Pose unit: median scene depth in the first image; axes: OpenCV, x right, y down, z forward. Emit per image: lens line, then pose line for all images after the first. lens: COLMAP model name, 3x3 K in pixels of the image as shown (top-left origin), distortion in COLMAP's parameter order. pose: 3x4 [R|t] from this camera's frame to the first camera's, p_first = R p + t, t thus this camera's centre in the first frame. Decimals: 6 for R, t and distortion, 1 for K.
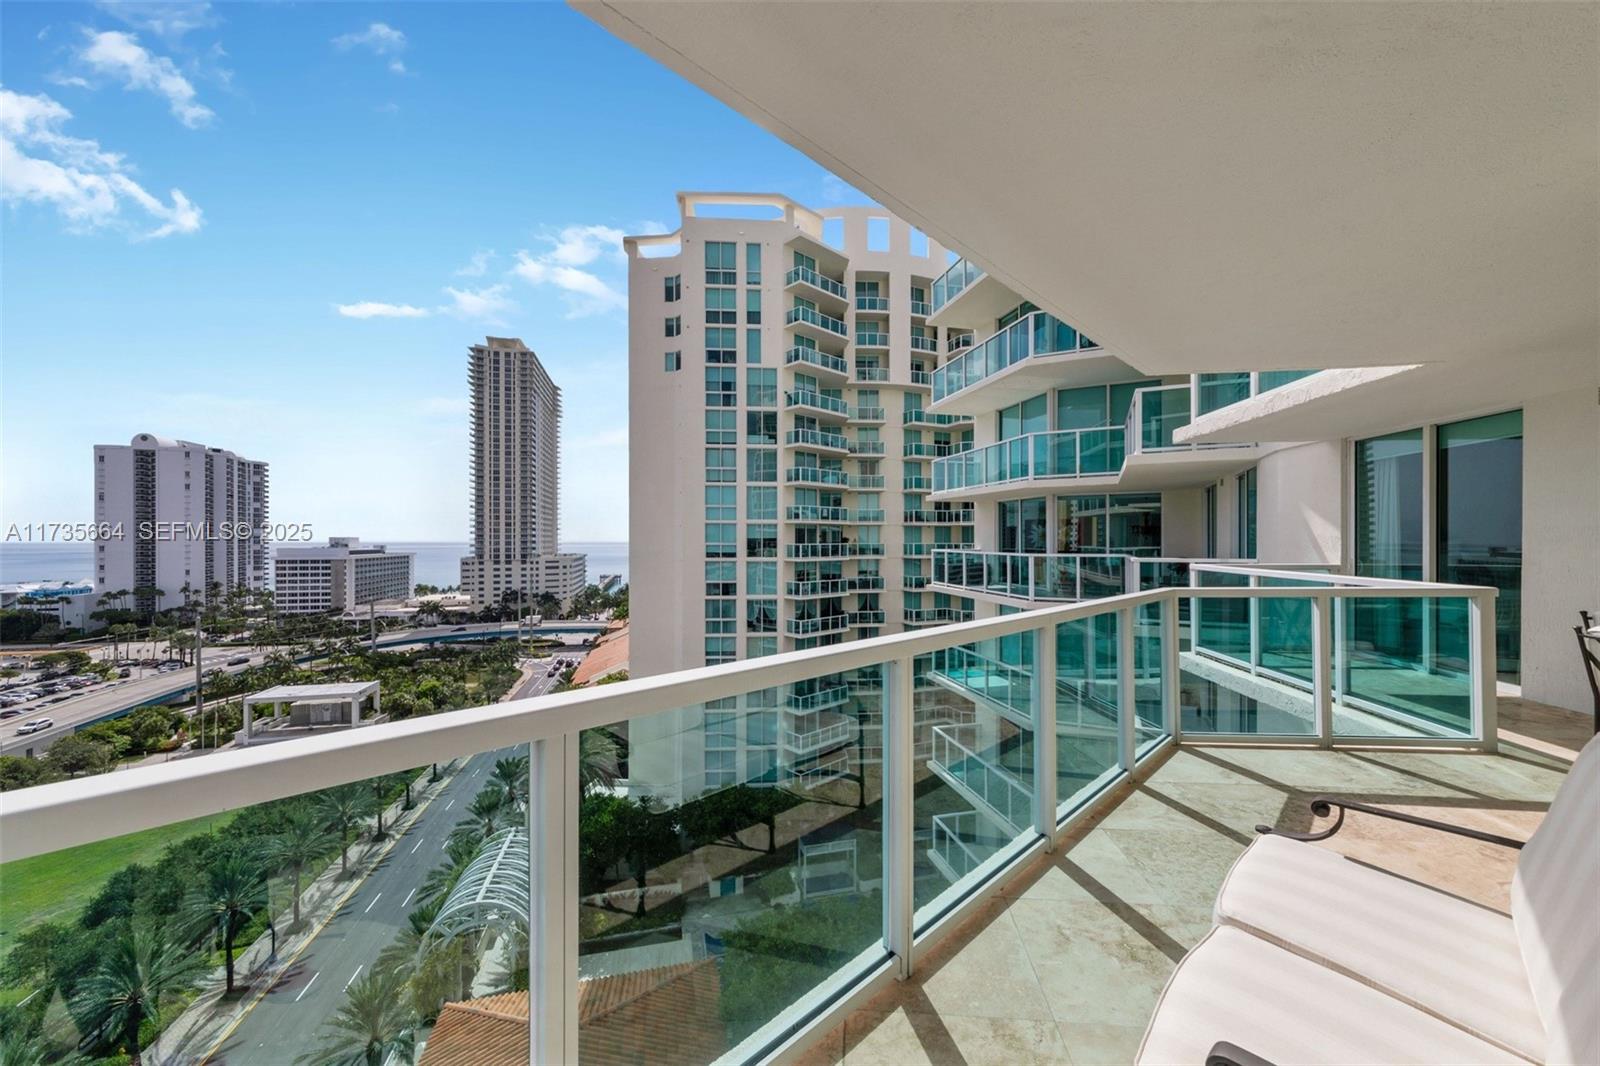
lens RADIAL K [[595.5, 0, 805.7], [0, 595.5, 537.2], [0, 0, 1]] dist [-0.000689, 0.005250]
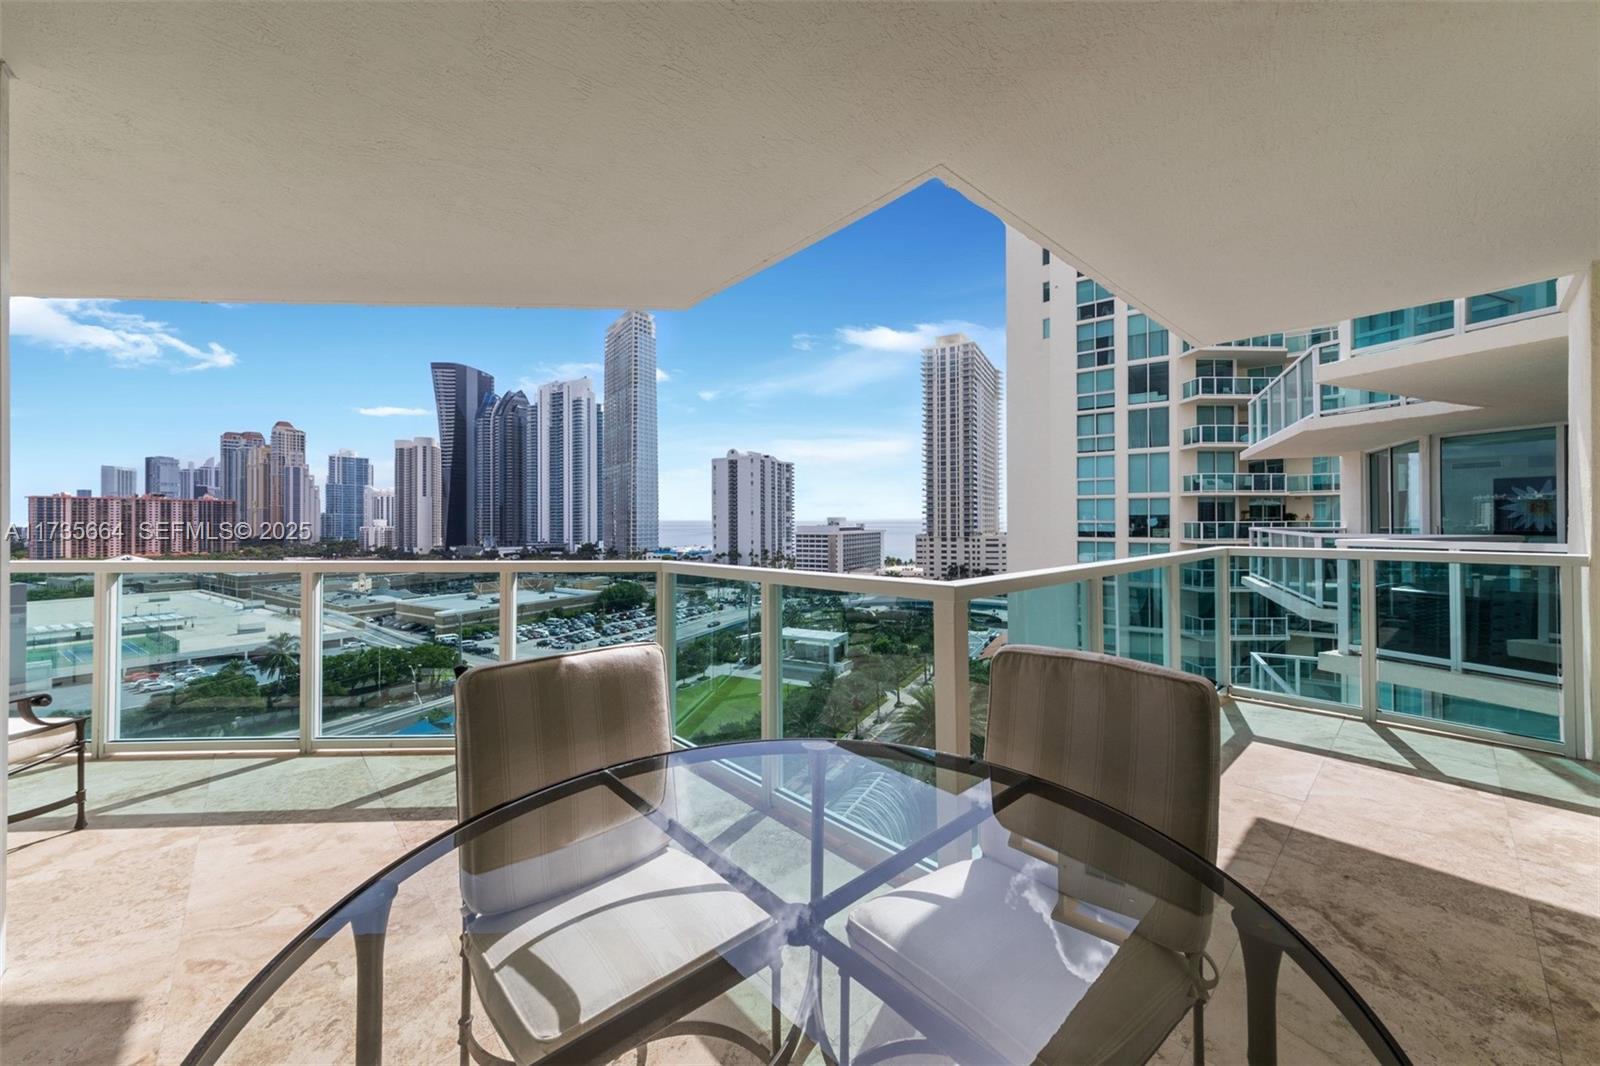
lens RADIAL K [[594.6, 0, 806.5], [0, 594.6, 516.3], [0, 0, 1]] dist [-0.000125, -0.000054]
pose [[0.752269, -0.006140, -0.658827, 0.115329], [0.006199, 0.999978, -0.002240, 0.002657], [0.658826, -0.002399, 0.752291, 0.049212]]
